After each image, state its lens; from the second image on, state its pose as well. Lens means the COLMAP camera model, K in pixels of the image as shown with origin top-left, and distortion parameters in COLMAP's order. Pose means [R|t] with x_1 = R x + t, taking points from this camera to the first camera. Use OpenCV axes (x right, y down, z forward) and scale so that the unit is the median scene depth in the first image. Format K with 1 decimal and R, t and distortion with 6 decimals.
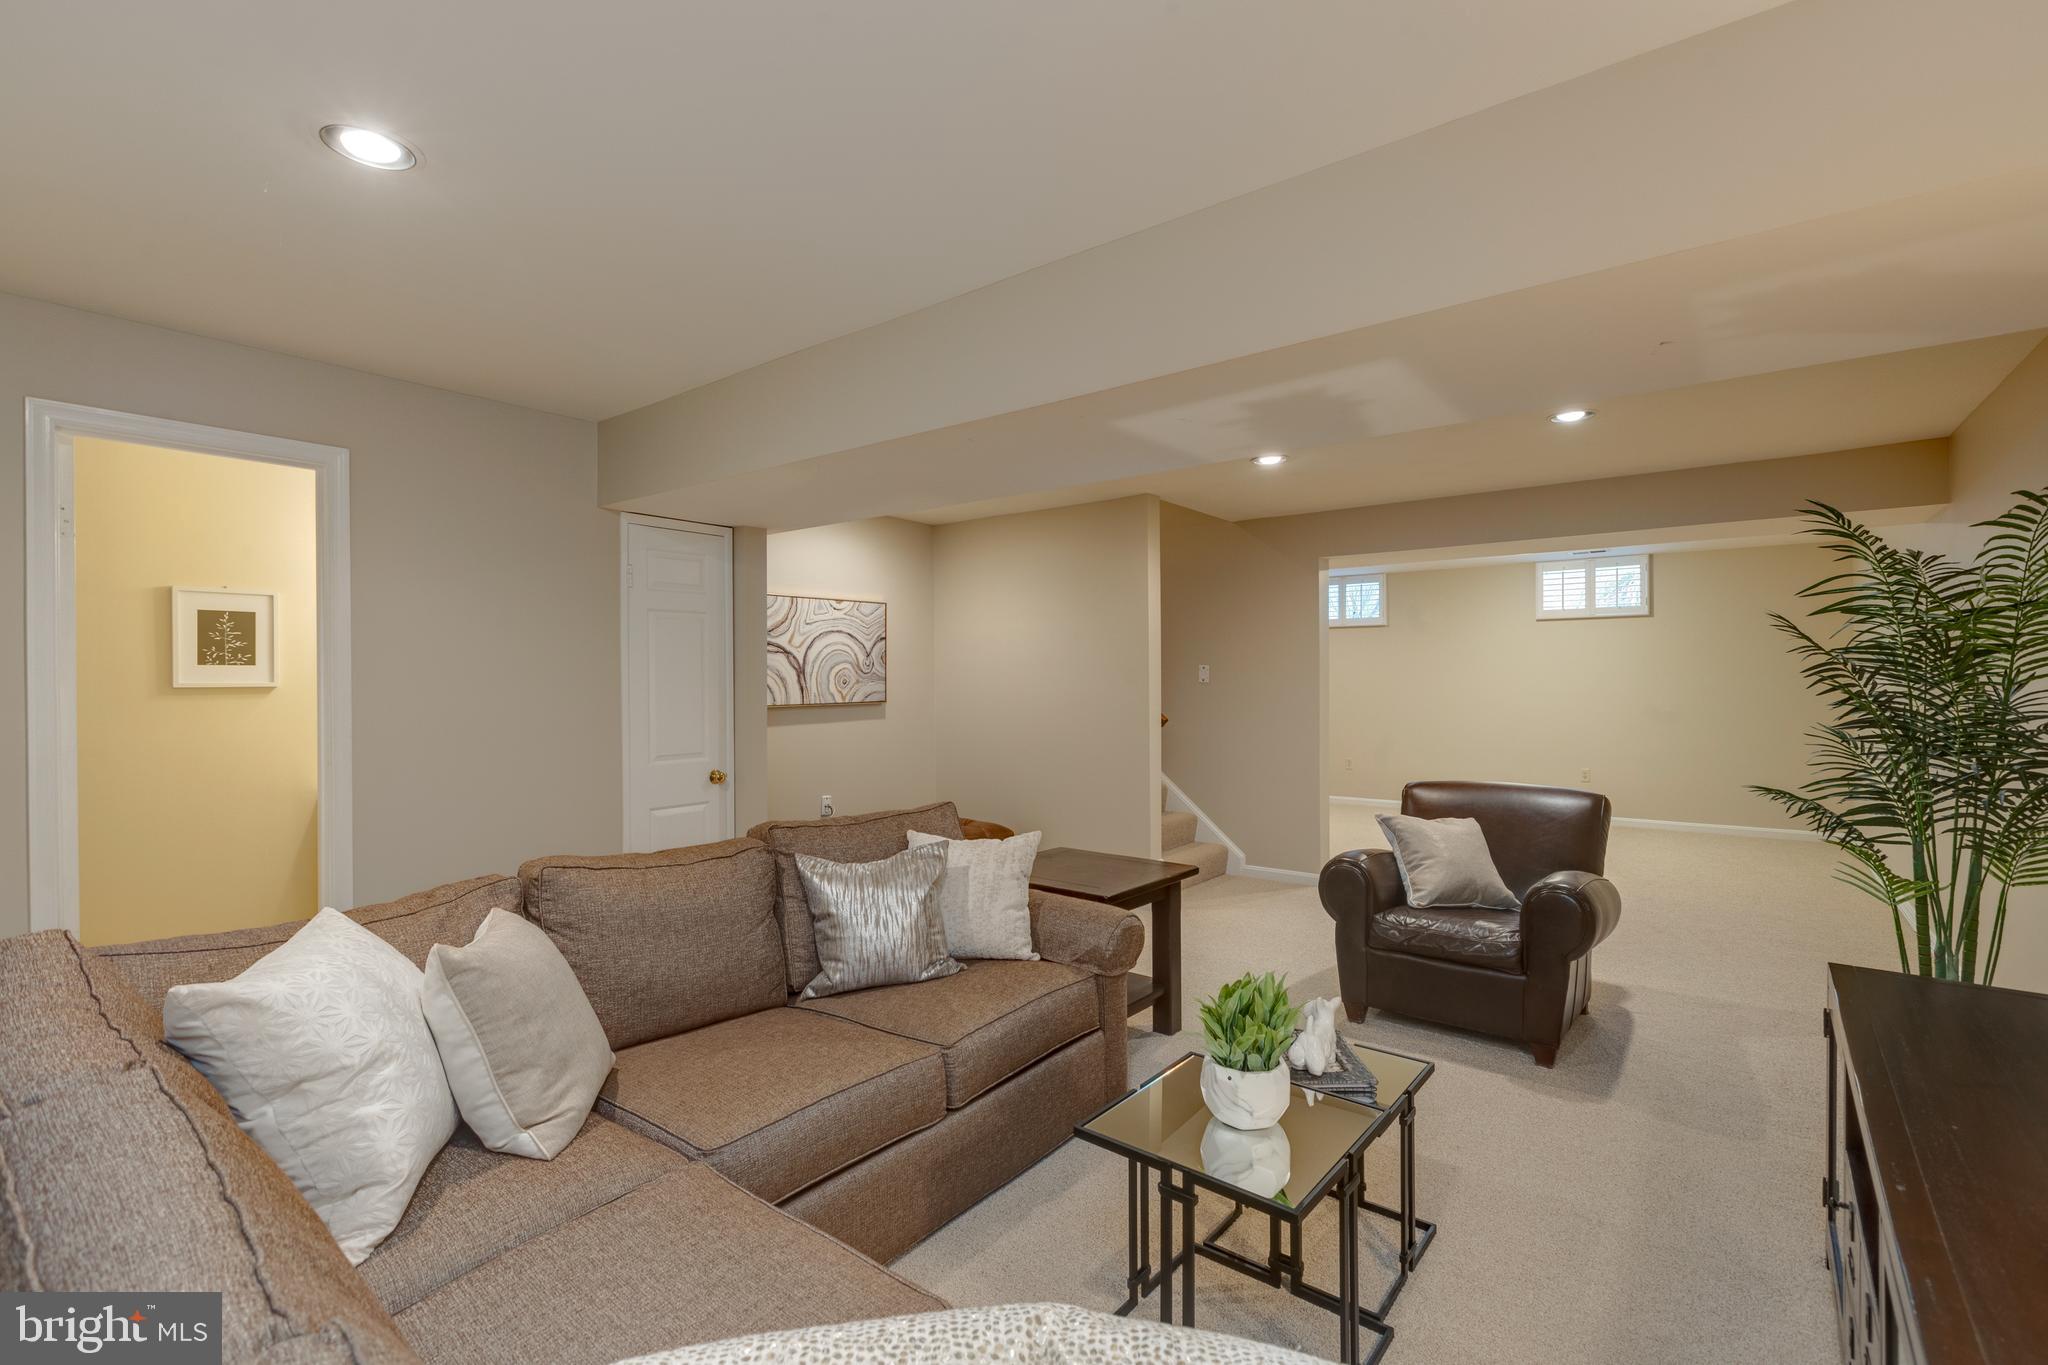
lens RADIAL K [[906.1, 0, 1022.7], [0, 906.1, 677.8], [0, 0, 1]] dist [-0.004642, -0.001568]
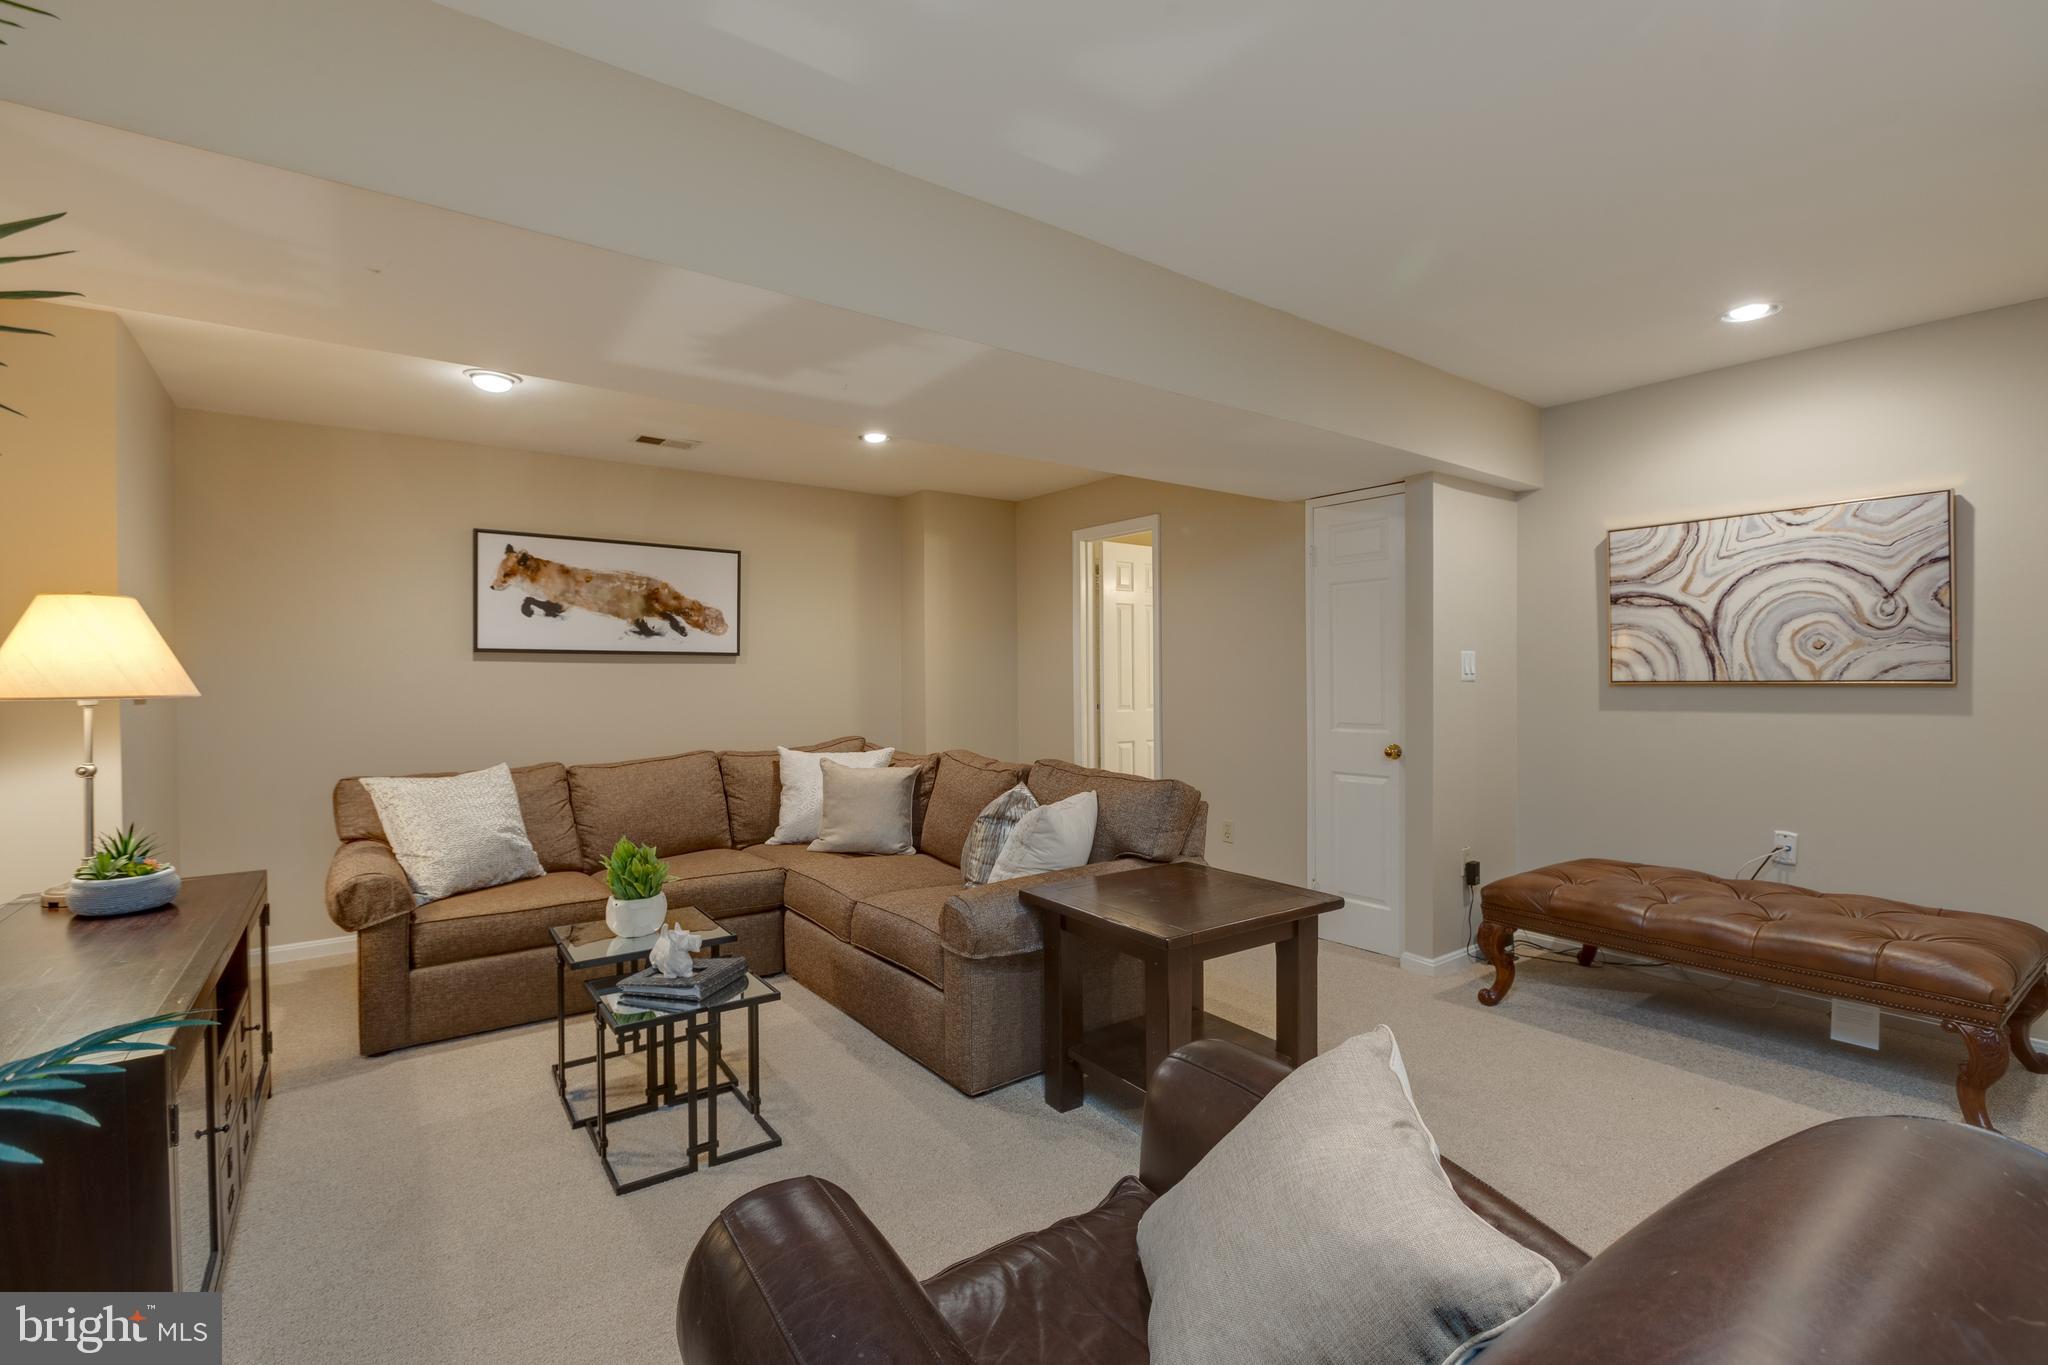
lens RADIAL K [[902.7, 0, 1026.1], [0, 902.7, 680.8], [0, 0, 1]] dist [-0.017709, 0.000311]
pose [[-0.258897, 0.014035, -0.965803, 0.517297], [0.011917, 0.999865, 0.011335, 0.015699], [0.965831, -0.008575, -0.259029, 0.682000]]
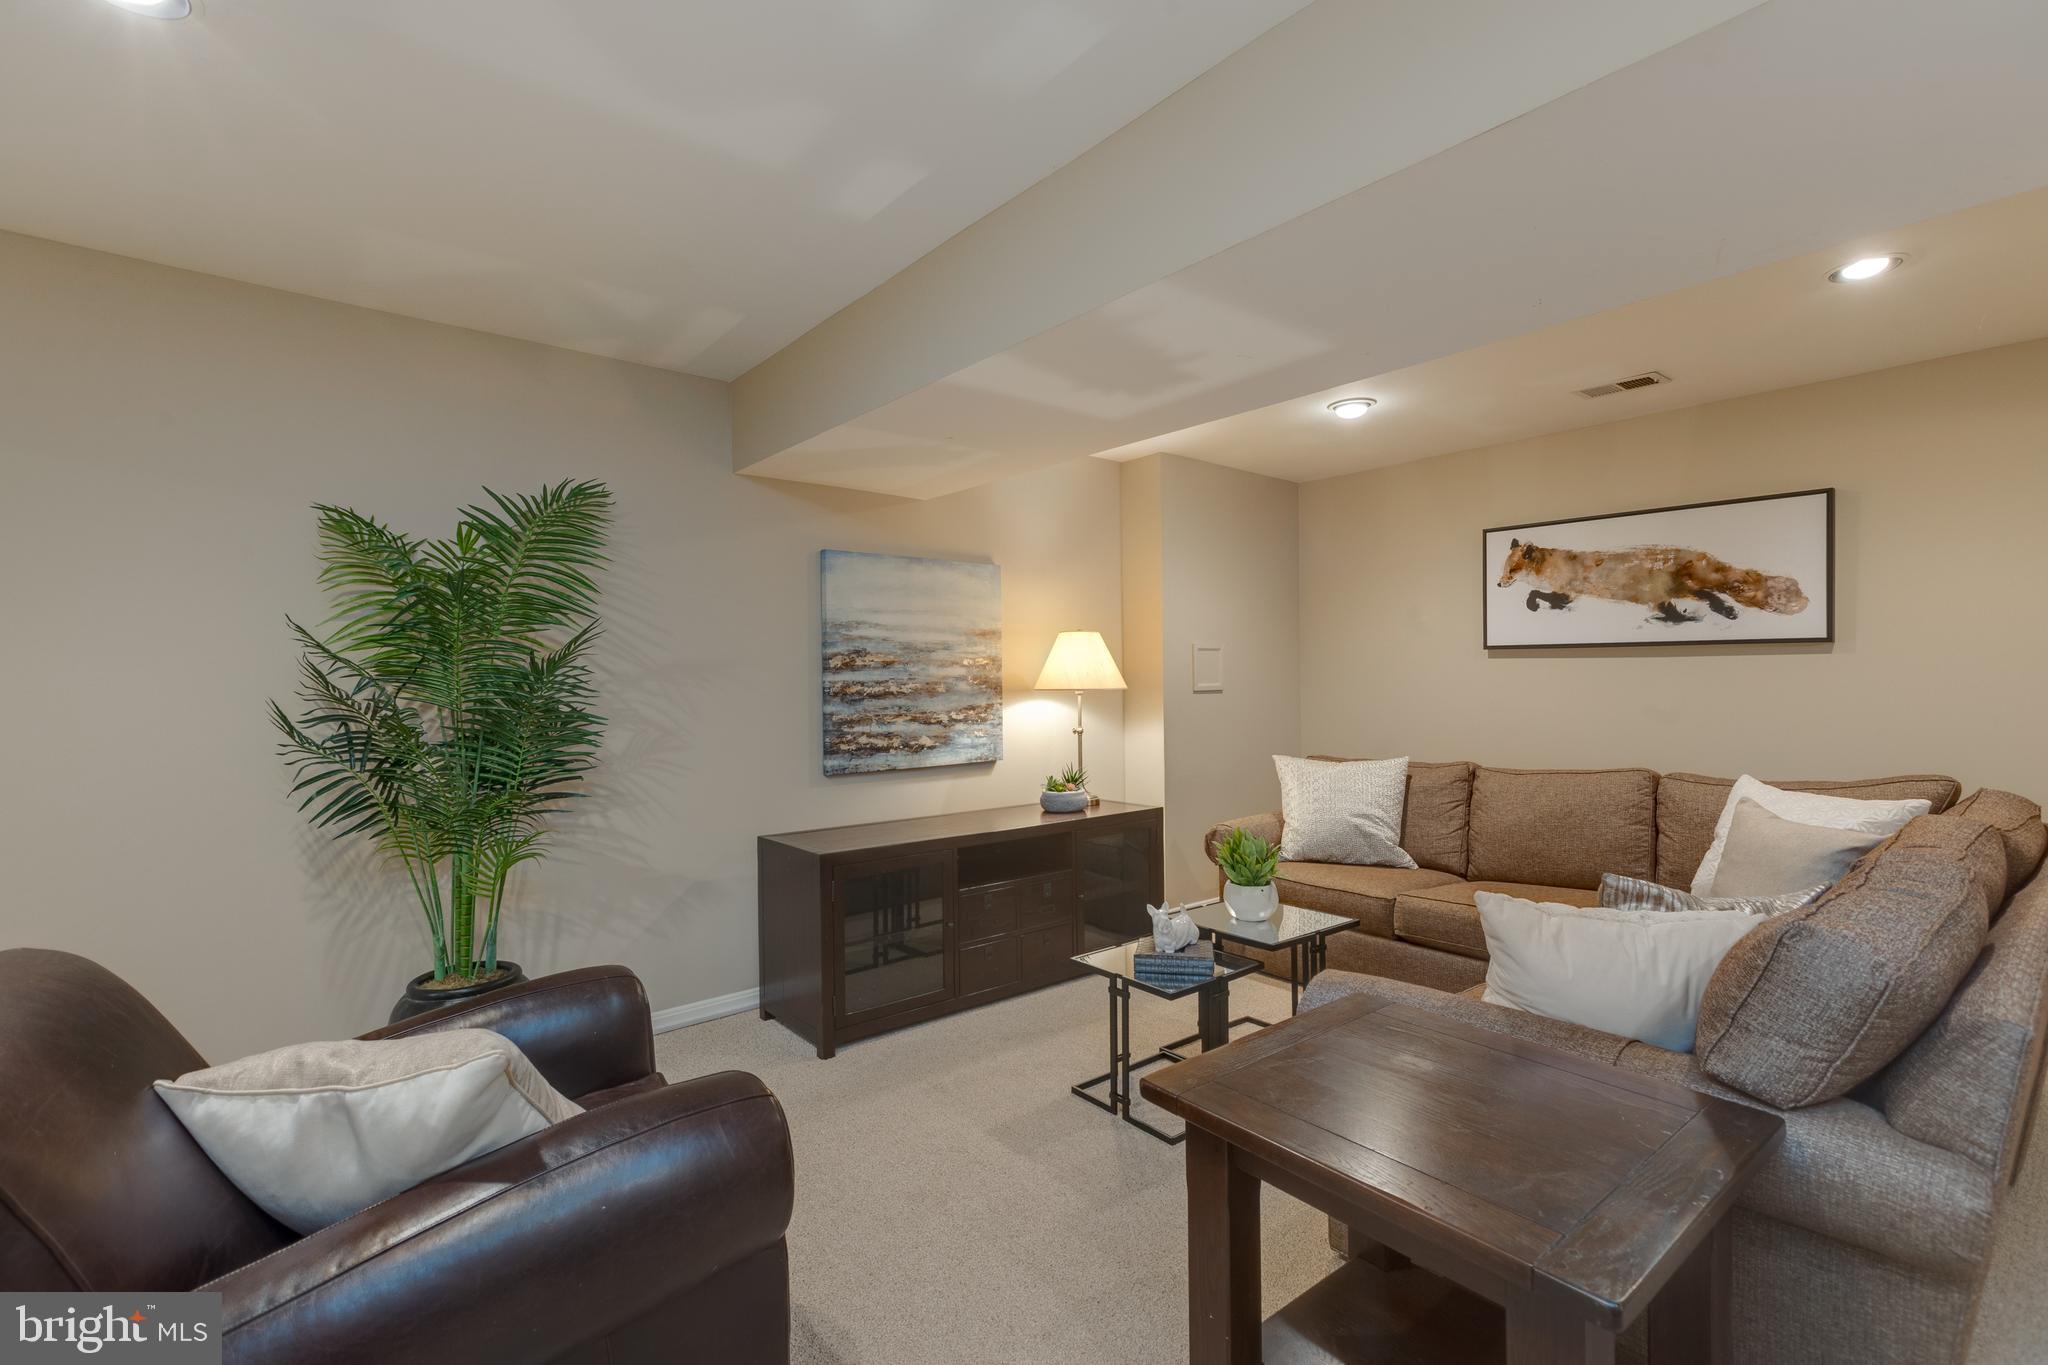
lens RADIAL K [[906.1, 0, 1032.6], [0, 906.1, 678.5], [0, 0, 1]] dist [-0.004642, -0.001568]
pose [[-0.977742, 0.016260, 0.209181, 0.093768], [0.015662, 0.999867, -0.004517, 0.016924], [-0.209227, -0.001140, -0.977866, 0.903241]]
